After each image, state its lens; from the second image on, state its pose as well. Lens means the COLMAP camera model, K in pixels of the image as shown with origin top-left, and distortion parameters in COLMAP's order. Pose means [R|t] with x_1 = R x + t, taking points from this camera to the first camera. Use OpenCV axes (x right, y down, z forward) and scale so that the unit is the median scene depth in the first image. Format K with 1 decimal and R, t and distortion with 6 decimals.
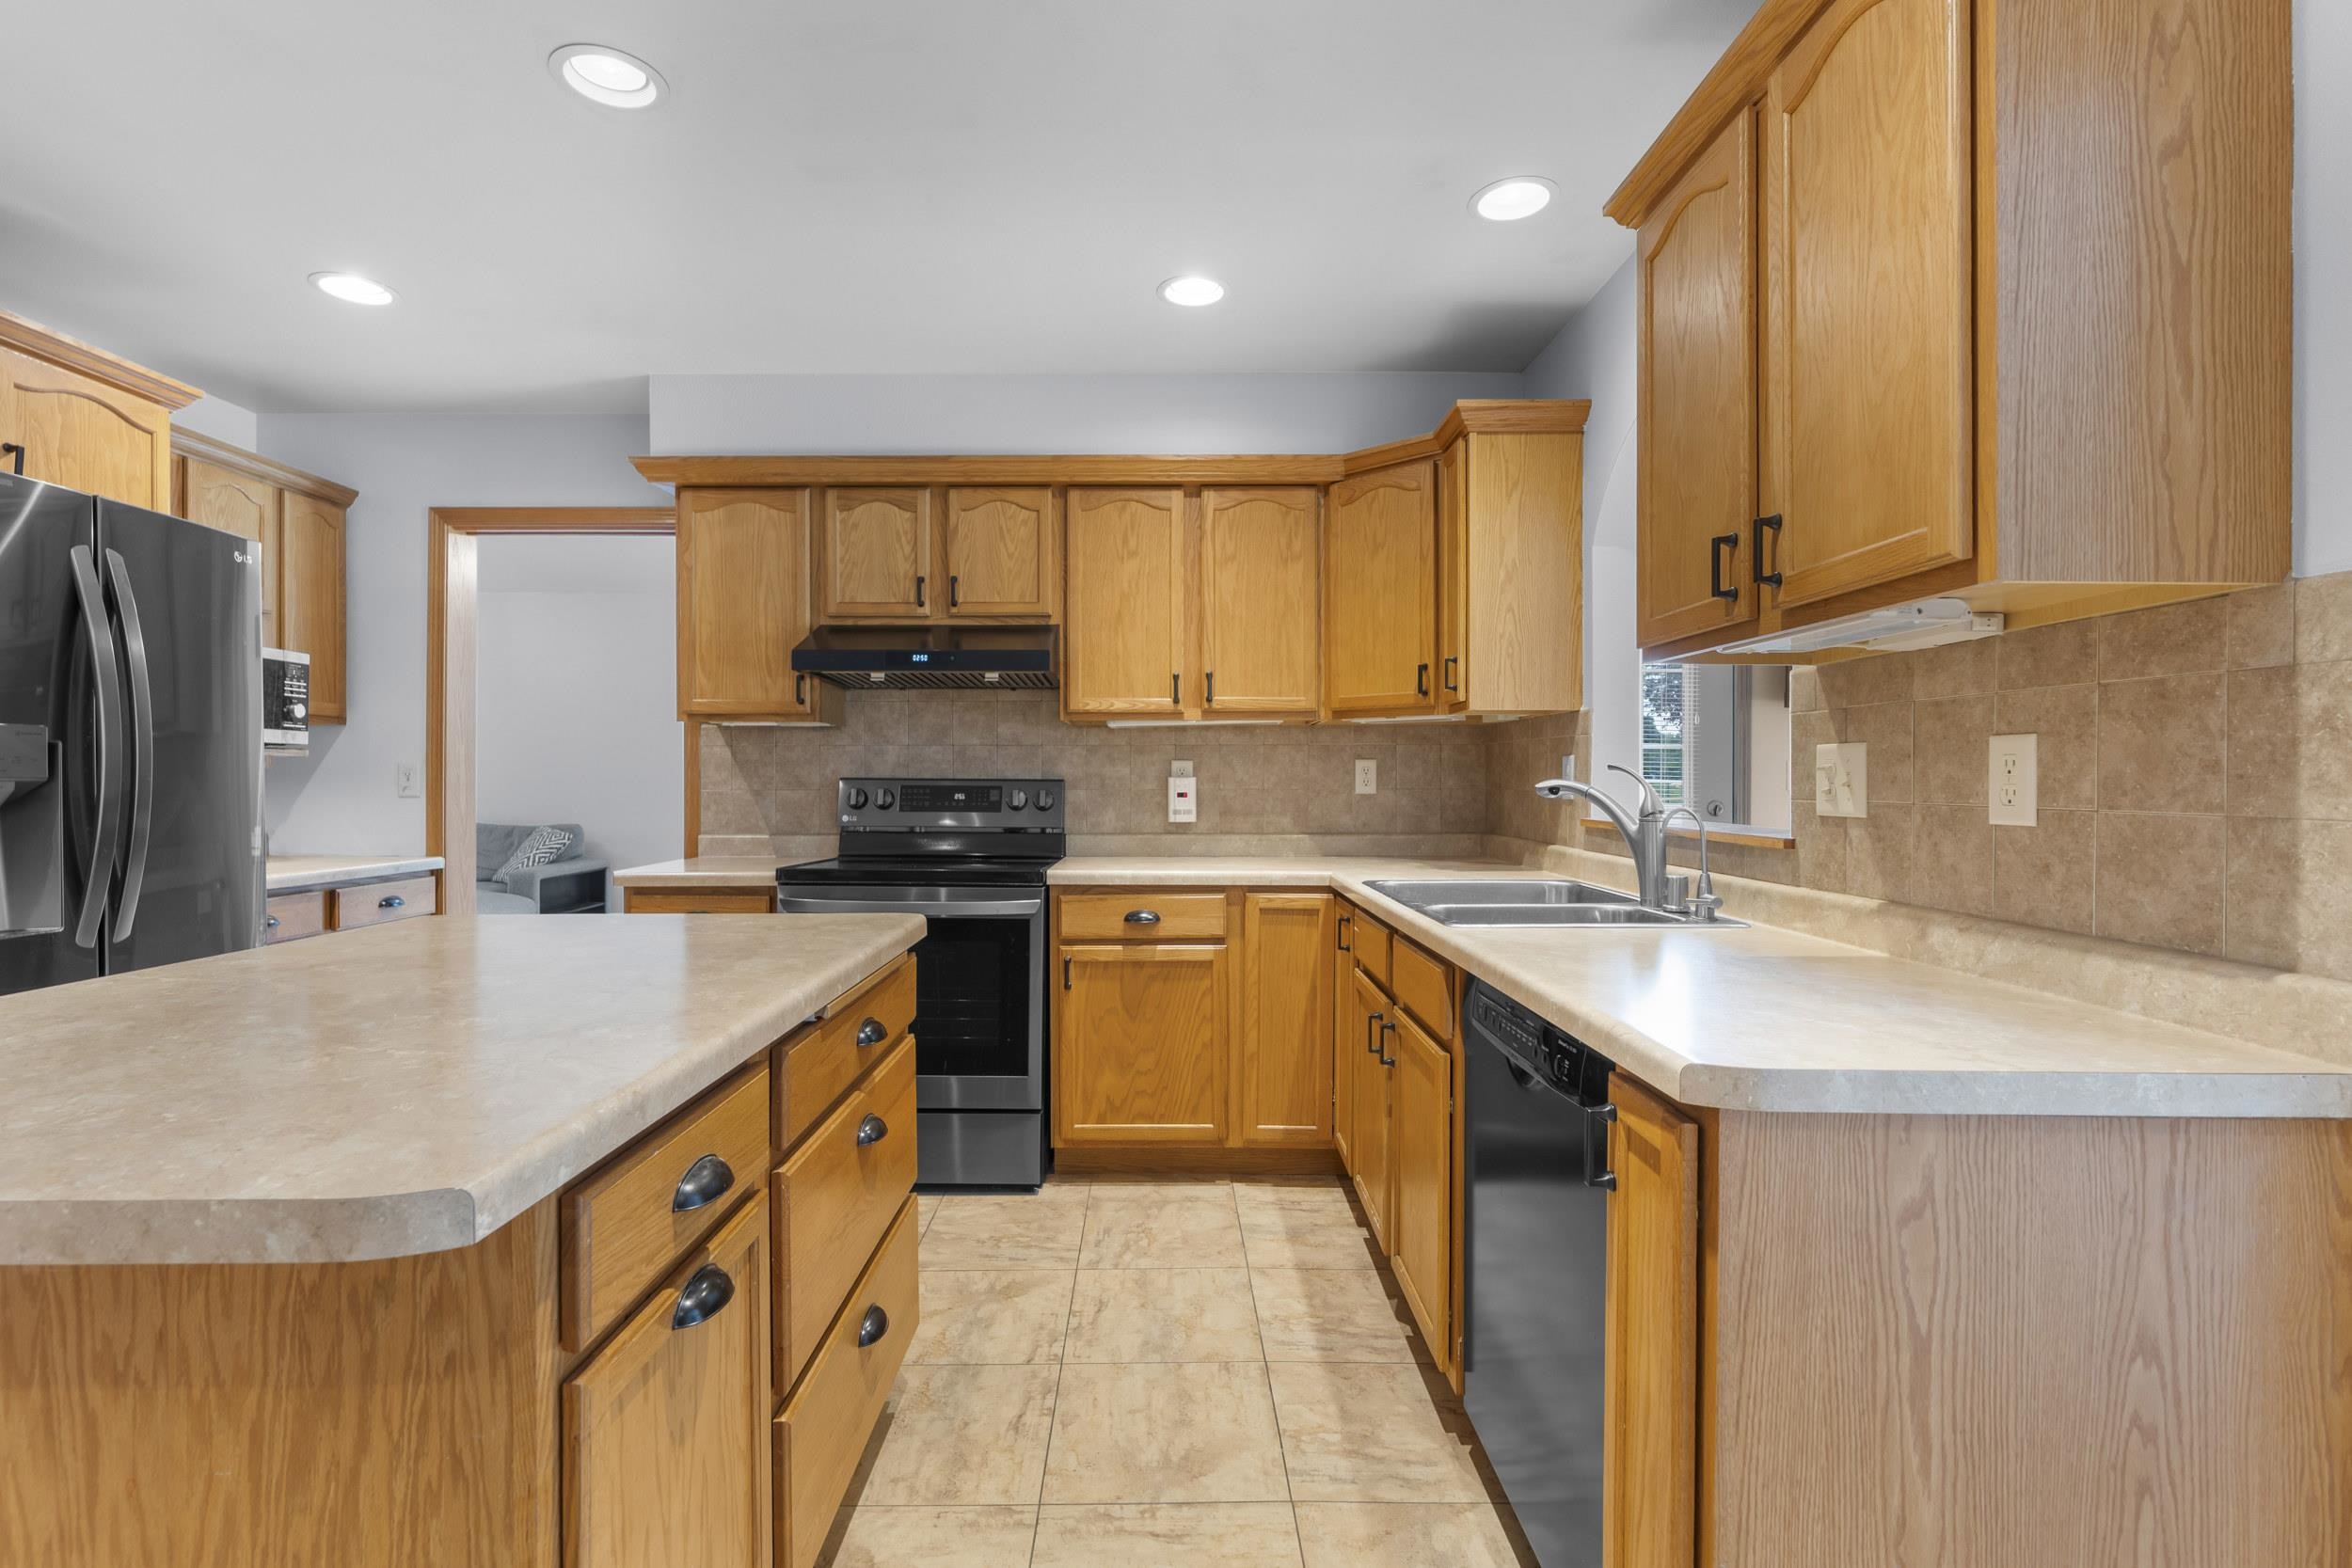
lens RADIAL K [[1065.0, 0, 1164.2], [0, 1065.0, 783.4], [0, 0, 1]] dist [-0.012651, 0.004096]
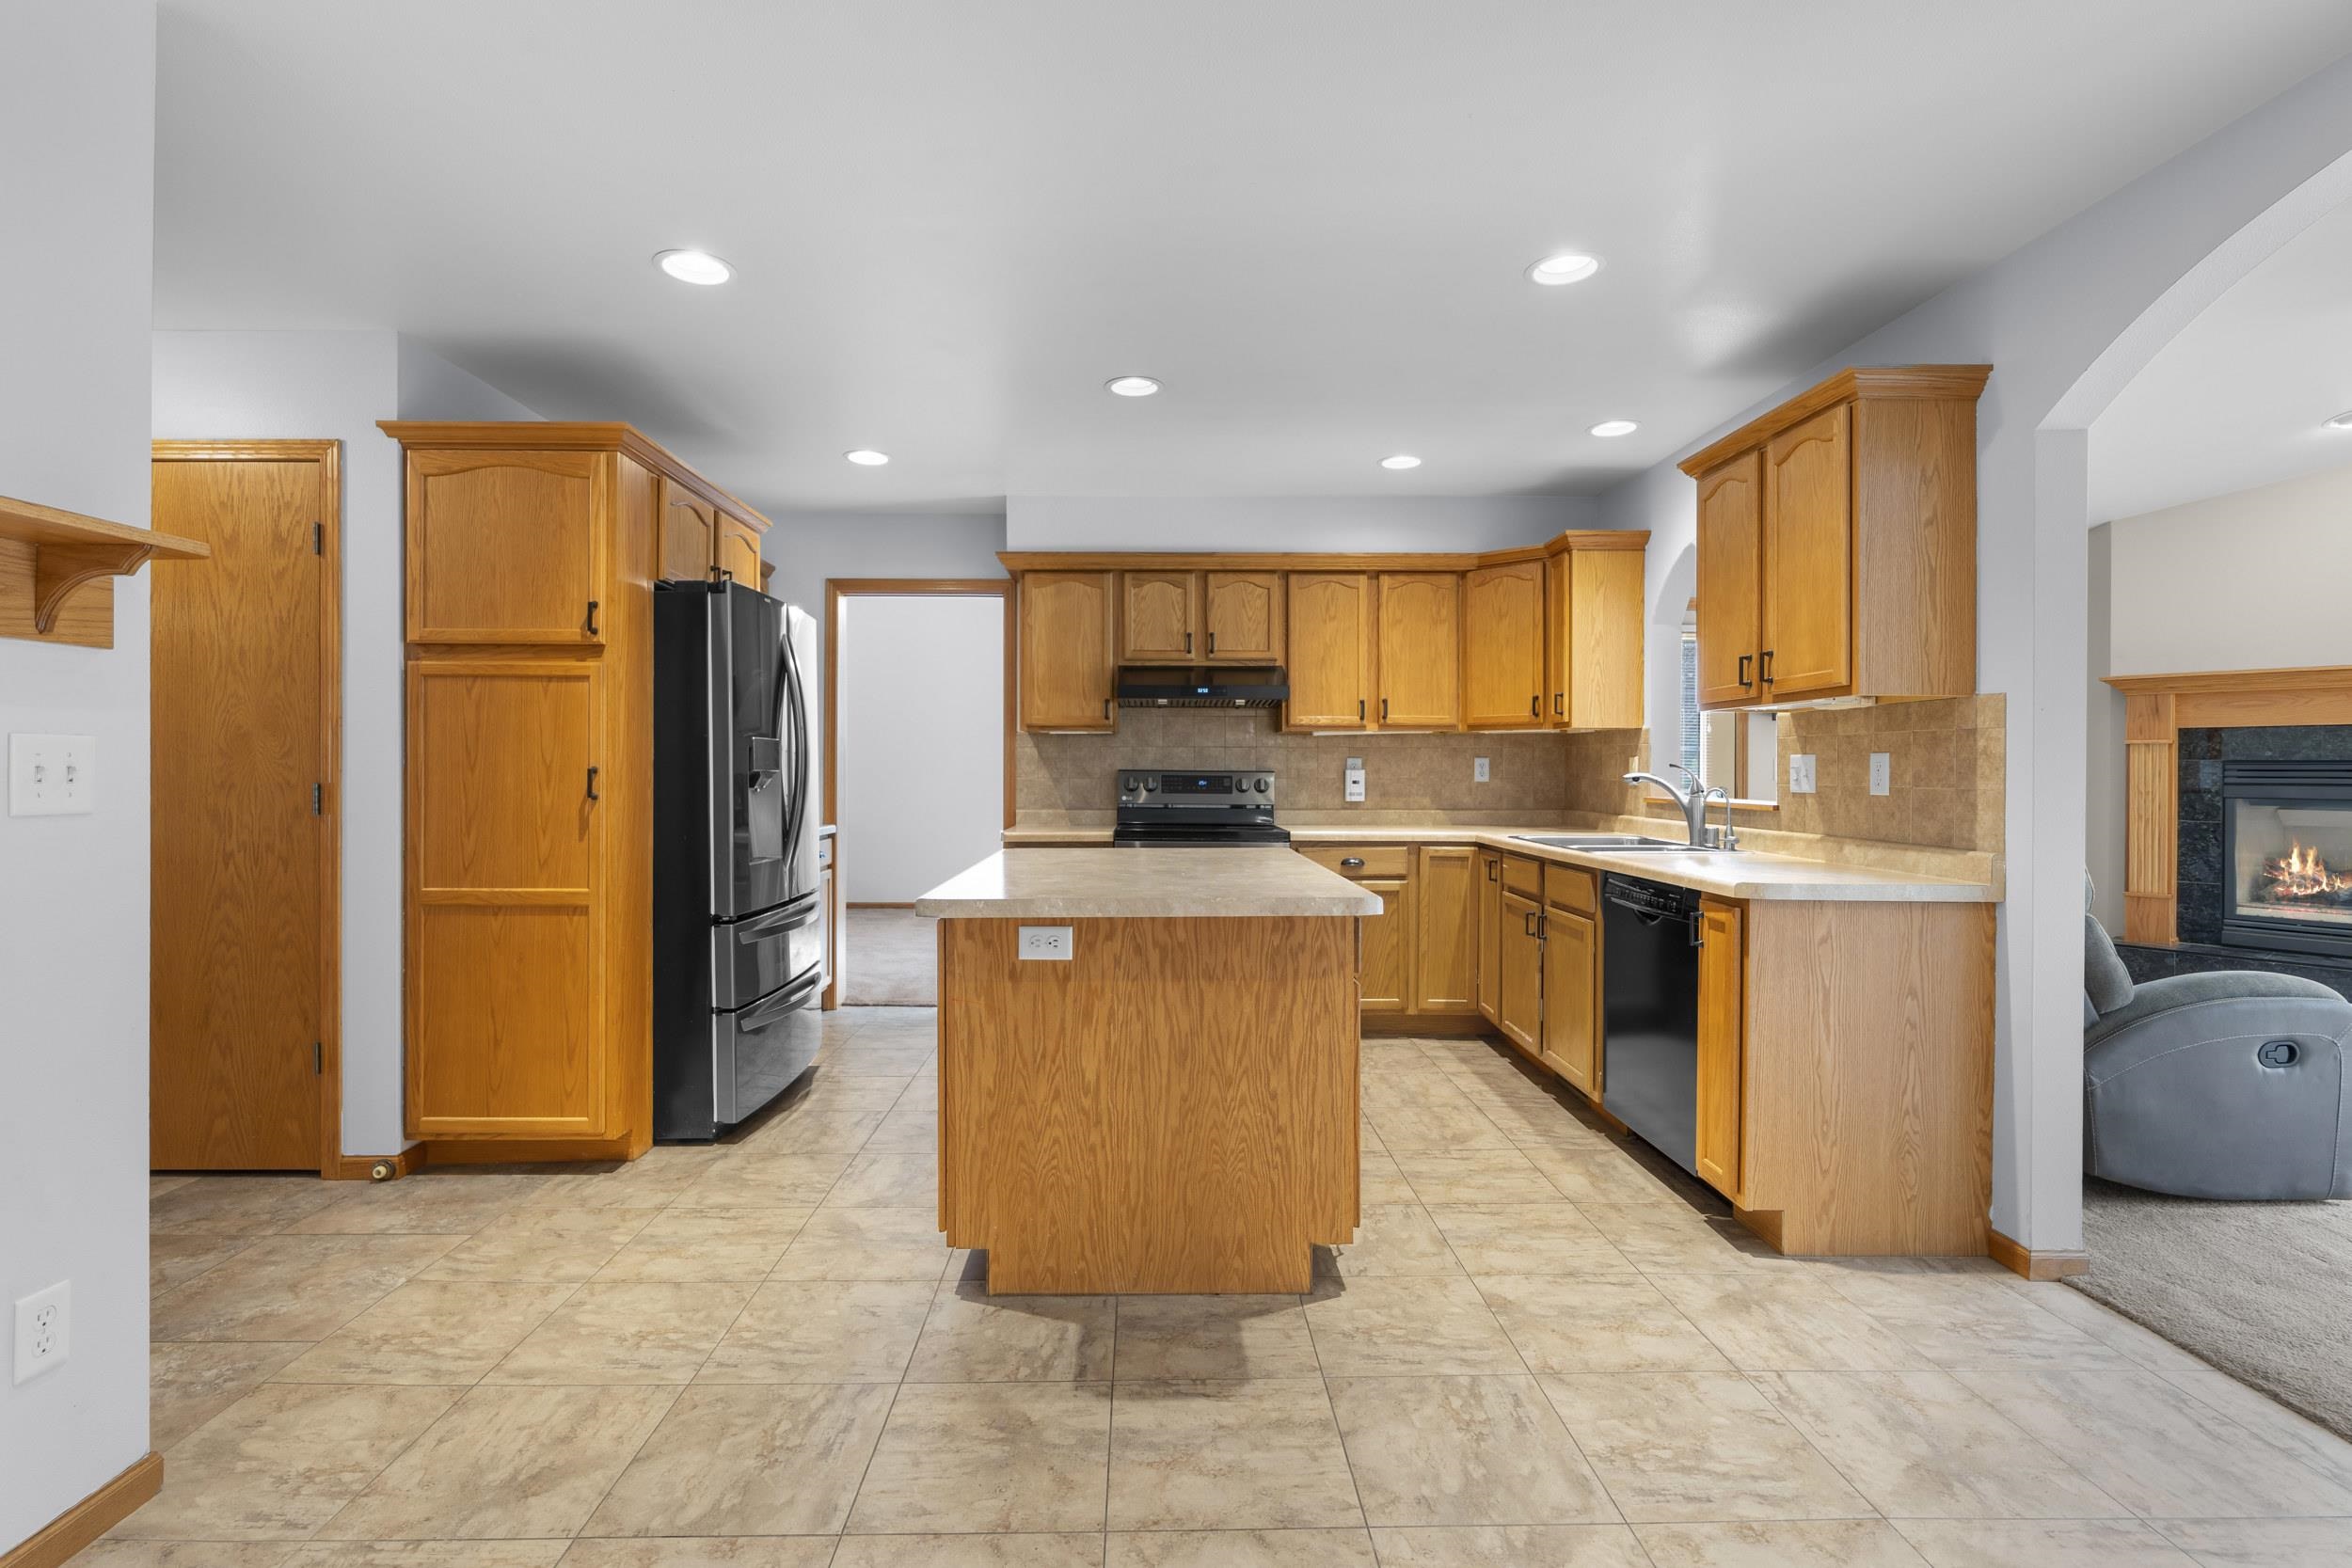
lens RADIAL K [[1065.0, 0, 1159.2], [0, 1065.0, 772.5], [0, 0, 1]] dist [-0.012651, 0.004096]
pose [[0.999964, 0.002609, 0.008135, -0.344917], [-0.002603, 0.999996, -0.000682, -0.000616], [-0.008136, 0.000661, 0.999967, -0.579805]]
